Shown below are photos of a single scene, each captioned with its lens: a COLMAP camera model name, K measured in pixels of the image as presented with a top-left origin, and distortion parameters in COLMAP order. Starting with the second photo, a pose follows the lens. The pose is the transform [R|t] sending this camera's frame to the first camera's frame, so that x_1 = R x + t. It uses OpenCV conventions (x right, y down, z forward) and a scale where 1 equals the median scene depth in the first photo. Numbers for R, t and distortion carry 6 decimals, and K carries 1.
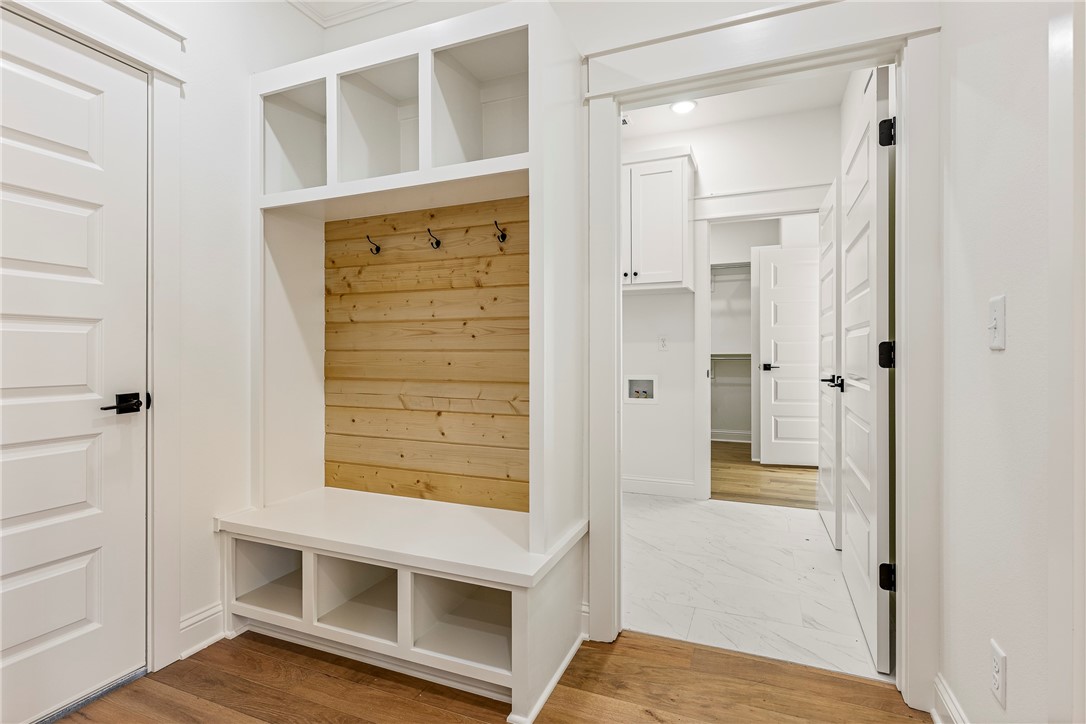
lens RADIAL K [[539.4, 0, 544.9], [0, 539.4, 352.3], [0, 0, 1]] dist [-0.005114, 0.000349]
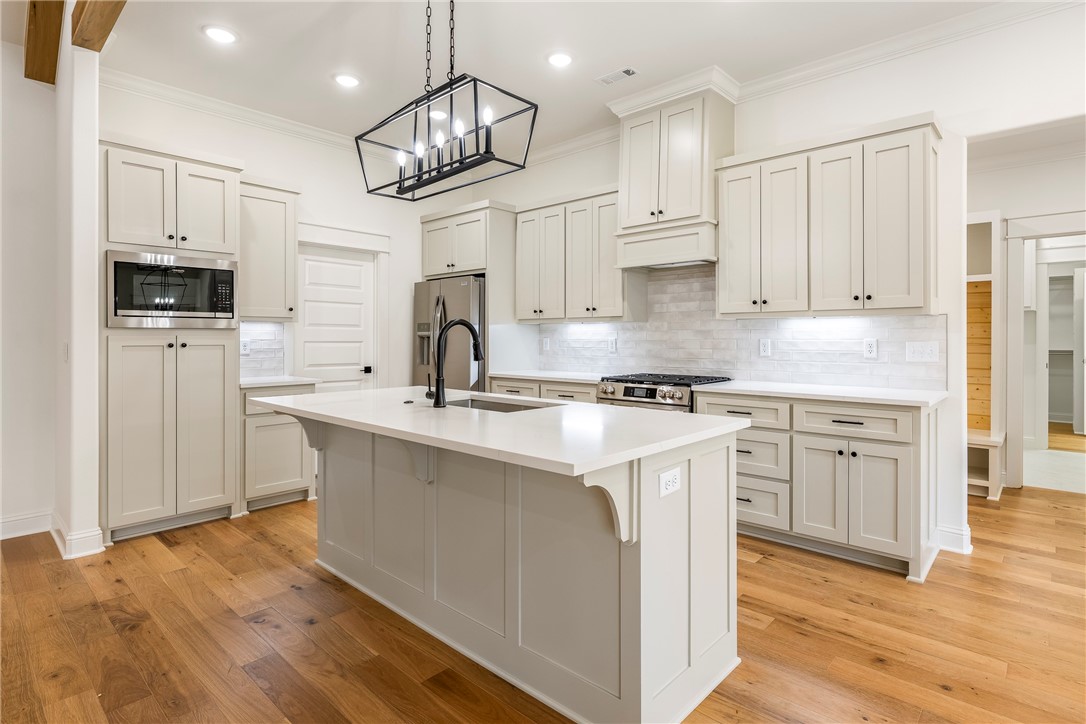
lens RADIAL K [[539.4, 0, 581.6], [0, 539.4, 338.8], [0, 0, 1]] dist [-0.005114, 0.000349]
pose [[0.942621, 0.003968, -0.333840, -0.354187], [-0.005072, 0.999984, -0.002438, -0.019055], [0.333825, 0.003991, 0.942626, -0.700310]]
